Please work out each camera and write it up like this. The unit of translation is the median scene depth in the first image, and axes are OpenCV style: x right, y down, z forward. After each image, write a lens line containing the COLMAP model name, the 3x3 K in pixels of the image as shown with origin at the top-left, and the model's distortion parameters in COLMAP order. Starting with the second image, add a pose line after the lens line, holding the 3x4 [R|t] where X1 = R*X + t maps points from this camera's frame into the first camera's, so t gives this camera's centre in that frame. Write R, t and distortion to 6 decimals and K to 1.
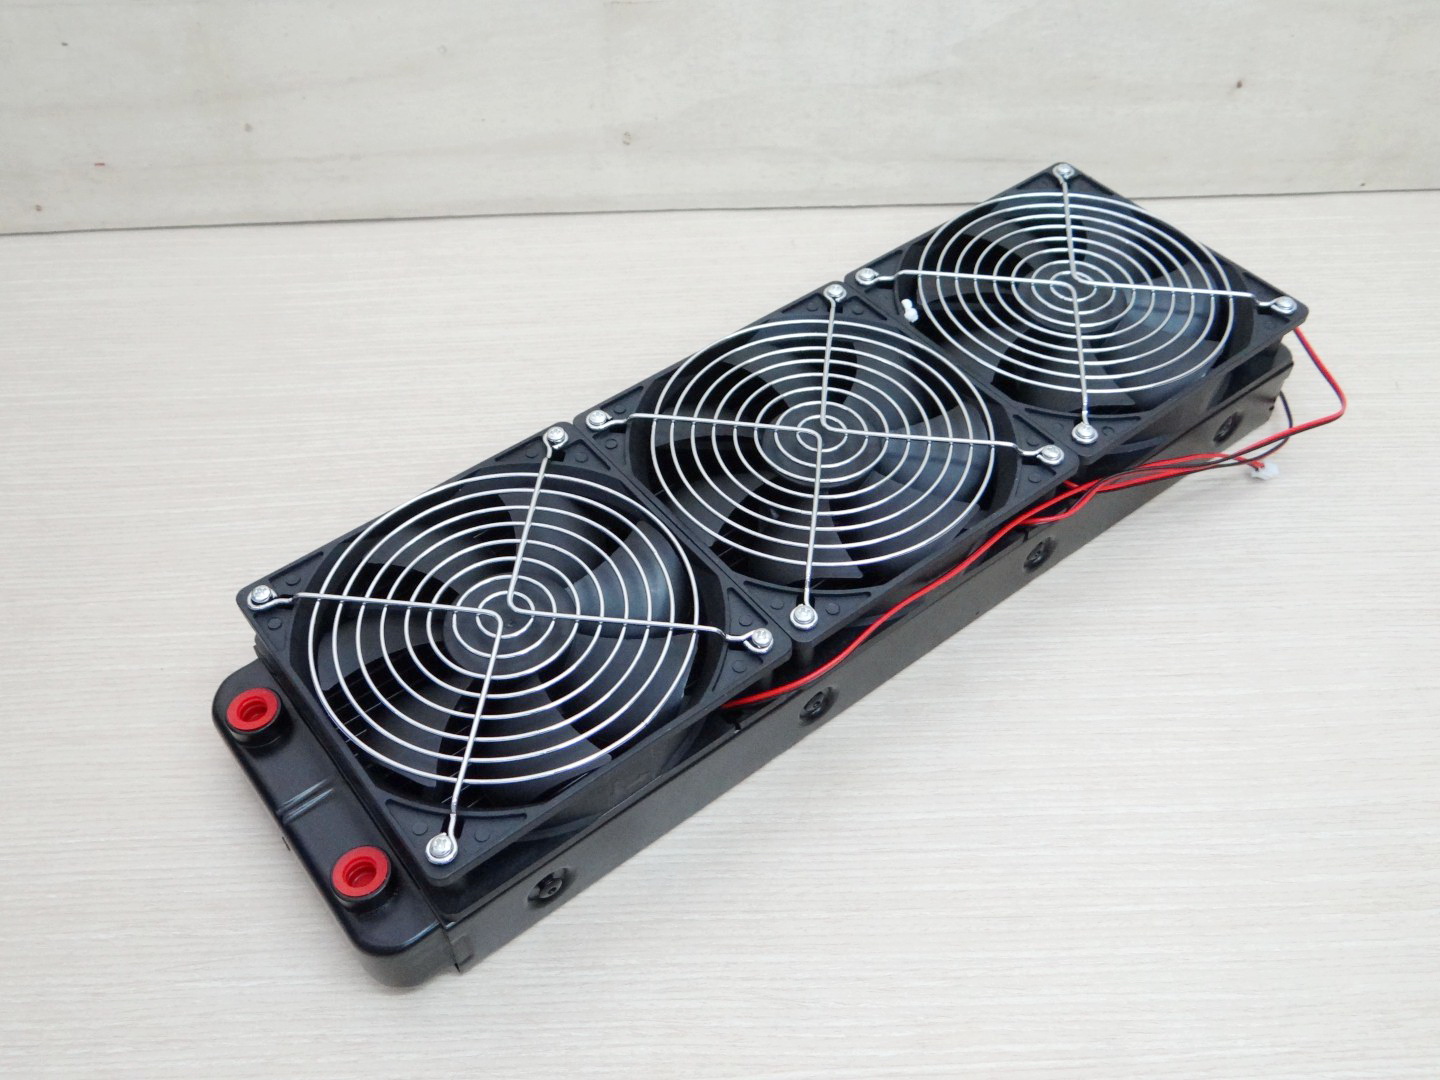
lens RADIAL K [[1333.0, 0, 714.5], [0, 1333.0, 538.1], [0, 0, 1]] dist [0.001498, 0.000000]
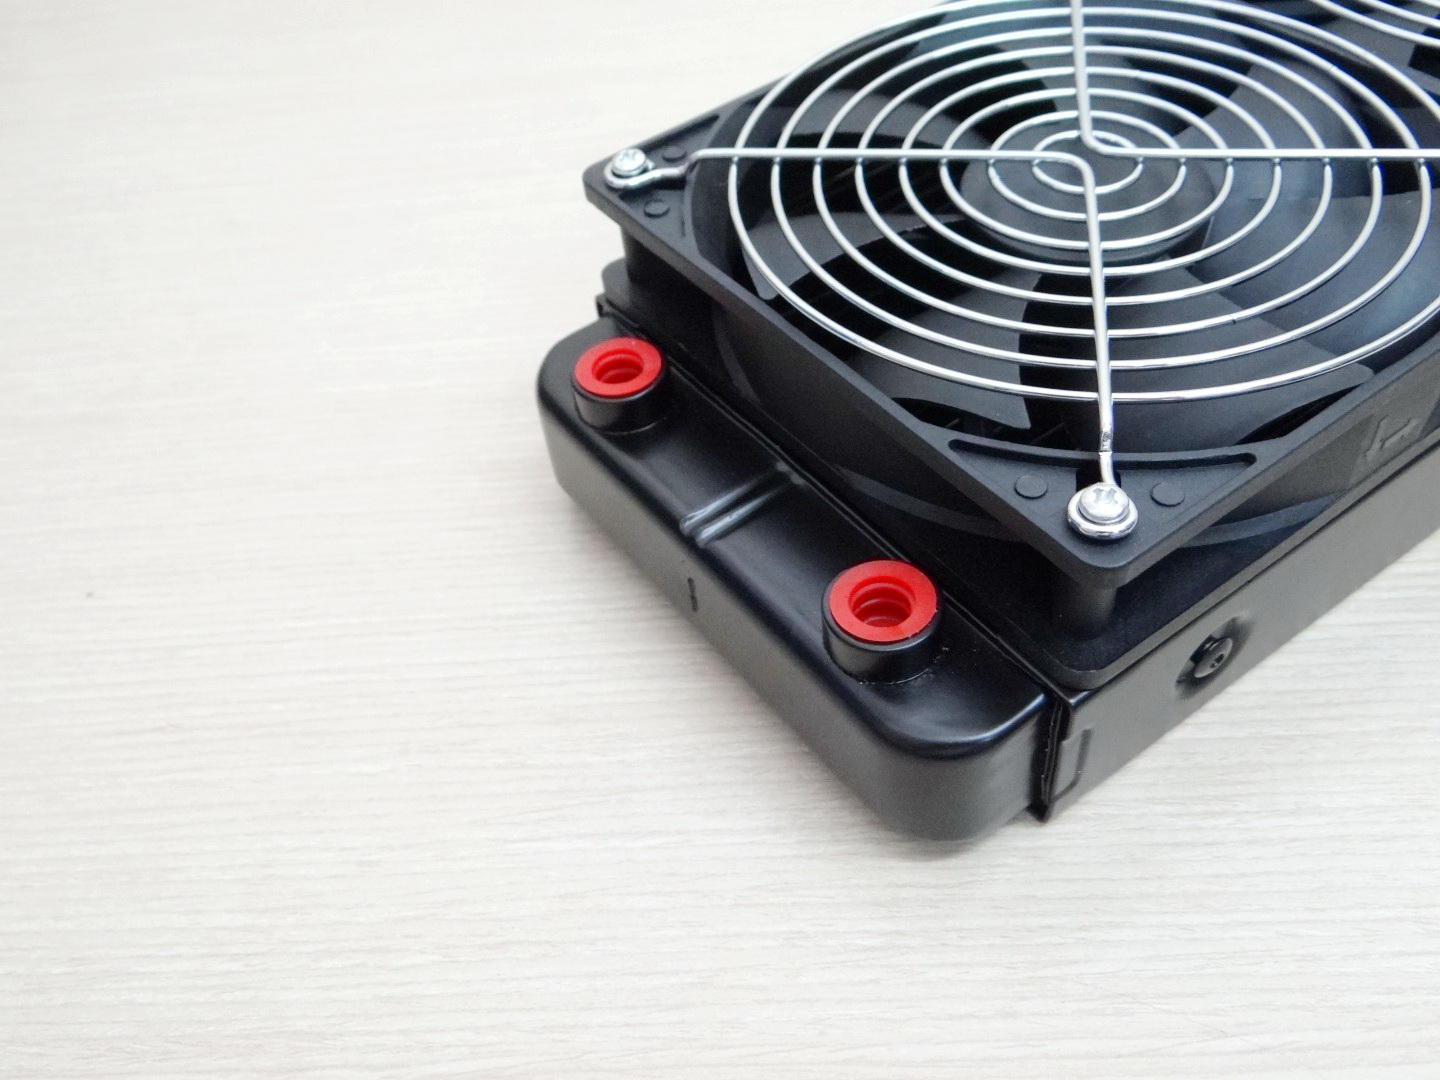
lens RADIAL K [[1333.0, 0, 711.9], [0, 1333.0, 538.0], [0, 0, 1]] dist [0.001498, 0.000000]
pose [[0.996121, -0.022821, -0.084986, -0.273186], [0.019873, 0.999177, -0.035373, 0.231470], [0.085723, 0.033546, 0.995754, 0.465340]]
